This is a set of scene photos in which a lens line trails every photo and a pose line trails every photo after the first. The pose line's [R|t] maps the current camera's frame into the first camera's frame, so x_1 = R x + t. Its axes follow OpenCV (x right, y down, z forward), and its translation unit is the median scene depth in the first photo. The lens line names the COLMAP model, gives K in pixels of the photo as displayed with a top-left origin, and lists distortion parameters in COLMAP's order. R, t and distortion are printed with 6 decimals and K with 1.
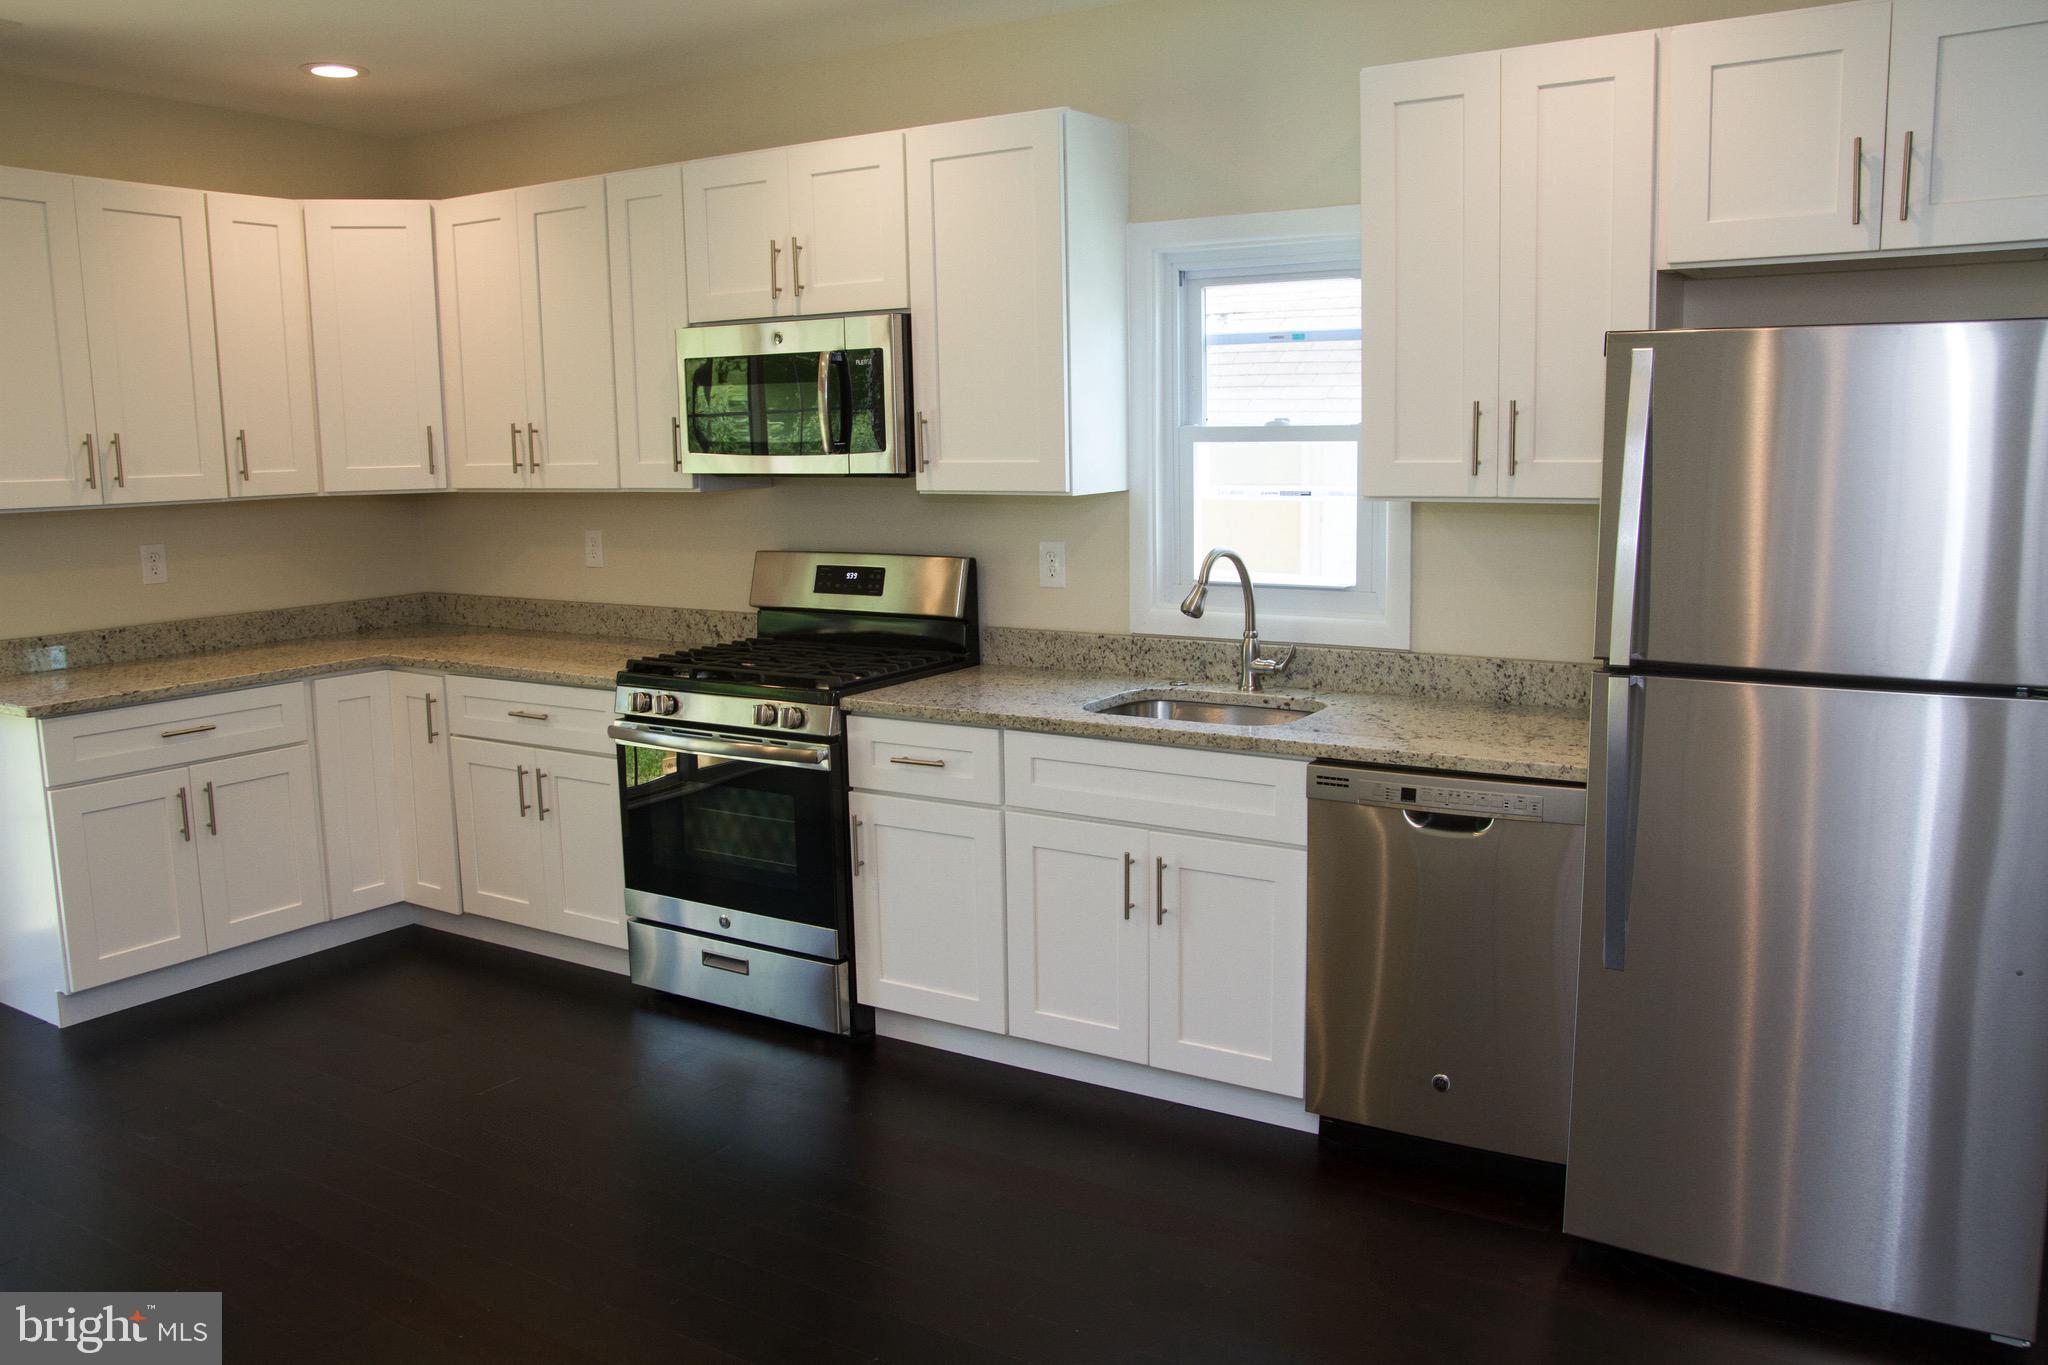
lens RADIAL K [[1569.5, 0, 1024.0], [0, 1569.5, 682.5], [0, 0, 1]] dist [-0.077031, 0.002681]
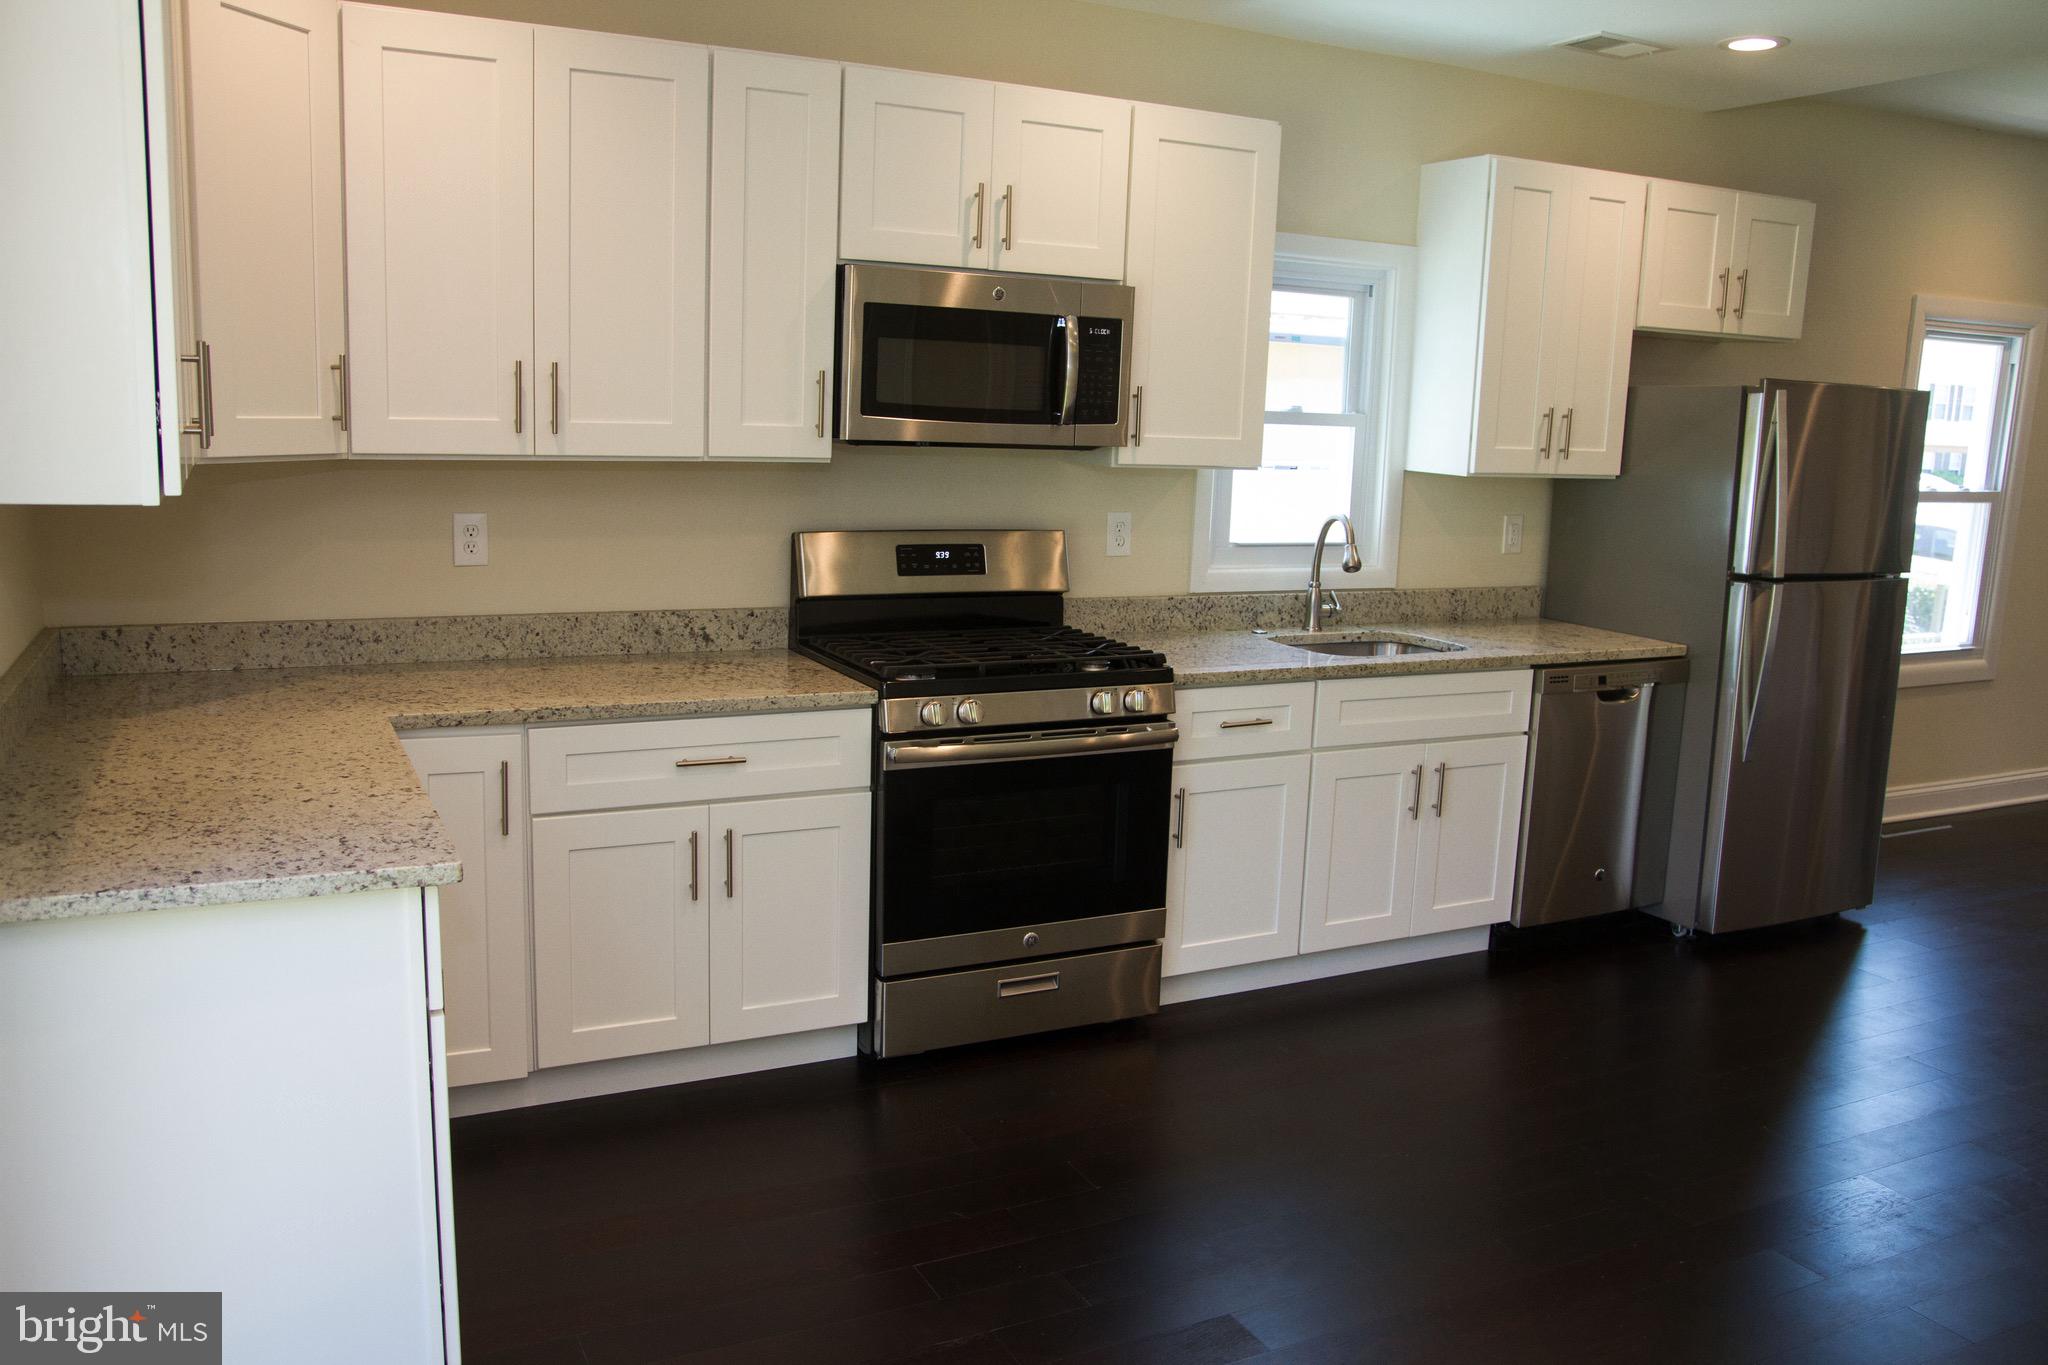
lens RADIAL K [[1569.5, 0, 1024.0], [0, 1569.5, 682.5], [0, 0, 1]] dist [-0.077031, 0.002681]
pose [[0.524280, -0.114724, 0.843782, -0.967005], [0.092538, 0.992691, 0.077472, -0.067690], [-0.846503, 0.037464, 0.531064, 0.528860]]
